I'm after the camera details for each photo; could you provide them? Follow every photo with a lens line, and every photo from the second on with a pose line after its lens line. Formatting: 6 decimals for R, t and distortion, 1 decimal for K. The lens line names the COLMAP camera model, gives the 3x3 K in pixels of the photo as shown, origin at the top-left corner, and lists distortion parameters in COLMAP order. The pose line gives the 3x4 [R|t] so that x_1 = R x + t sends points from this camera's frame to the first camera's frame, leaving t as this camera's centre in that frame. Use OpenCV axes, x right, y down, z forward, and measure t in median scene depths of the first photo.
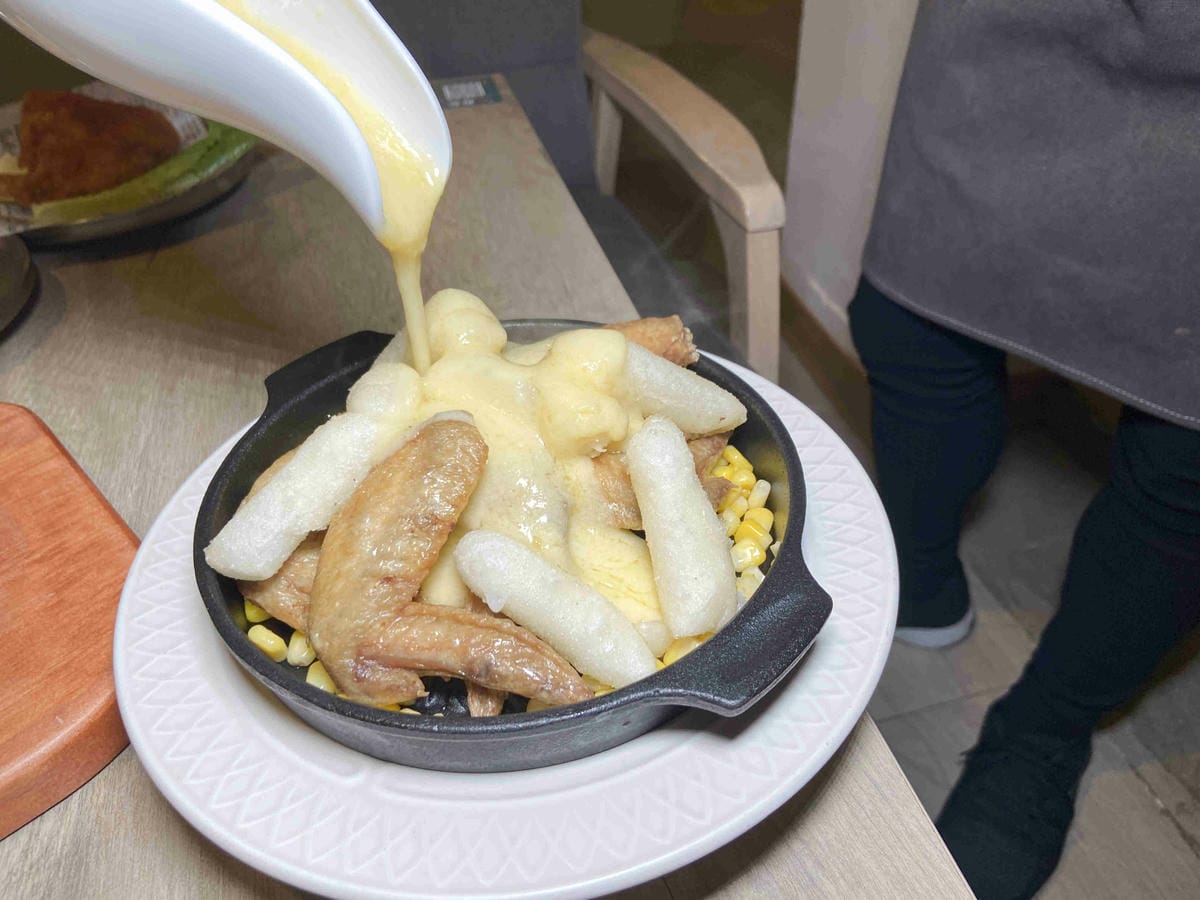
lens RADIAL K [[922.0, 0, 607.8], [0, 922.0, 450.2], [0, 0, 1]] dist [0.110688, -0.177083]
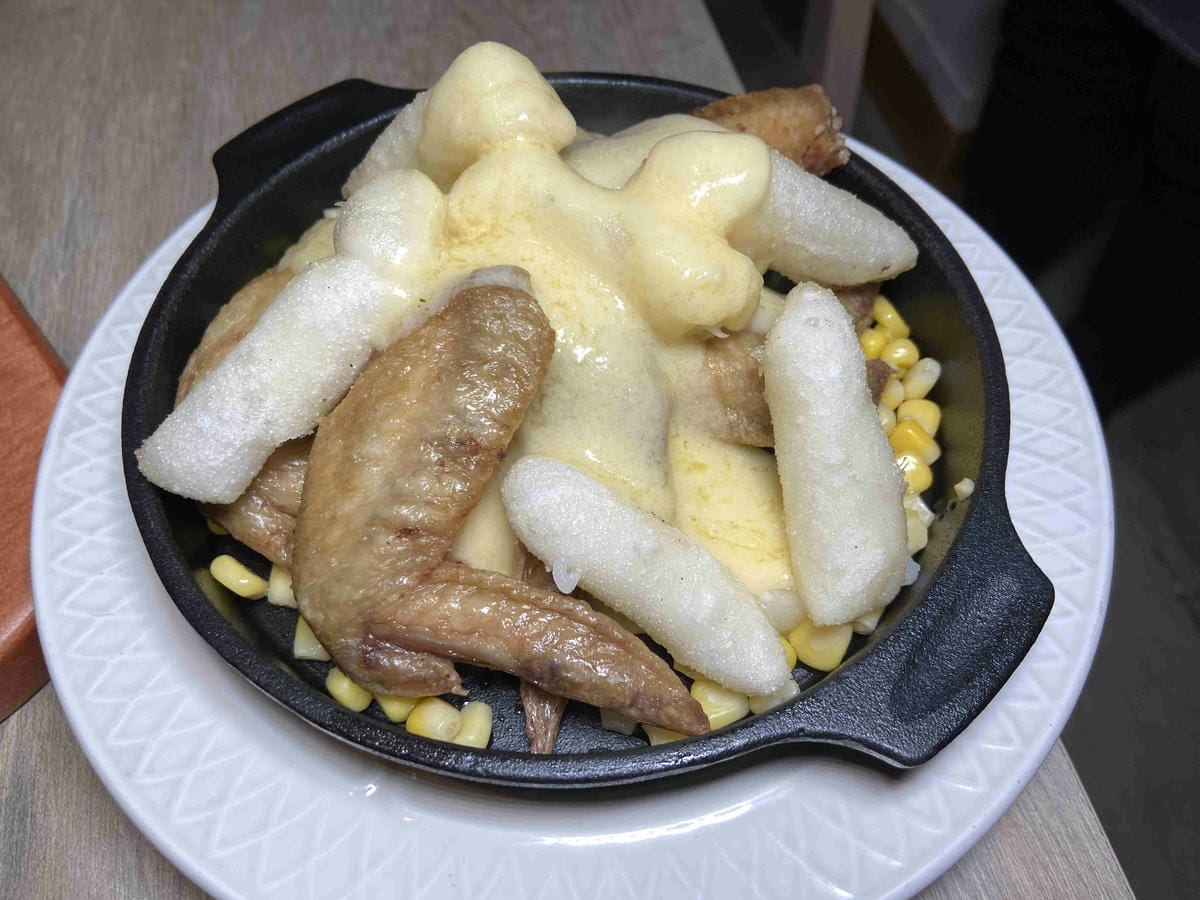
lens RADIAL K [[922.0, 0, 607.8], [0, 922.0, 450.2], [0, 0, 1]] dist [0.110688, -0.177083]
pose [[0.998770, 0.048297, 0.011250, -0.094175], [-0.049396, 0.948879, 0.311751, -0.127399], [0.004382, -0.311923, 0.950097, 0.352031]]
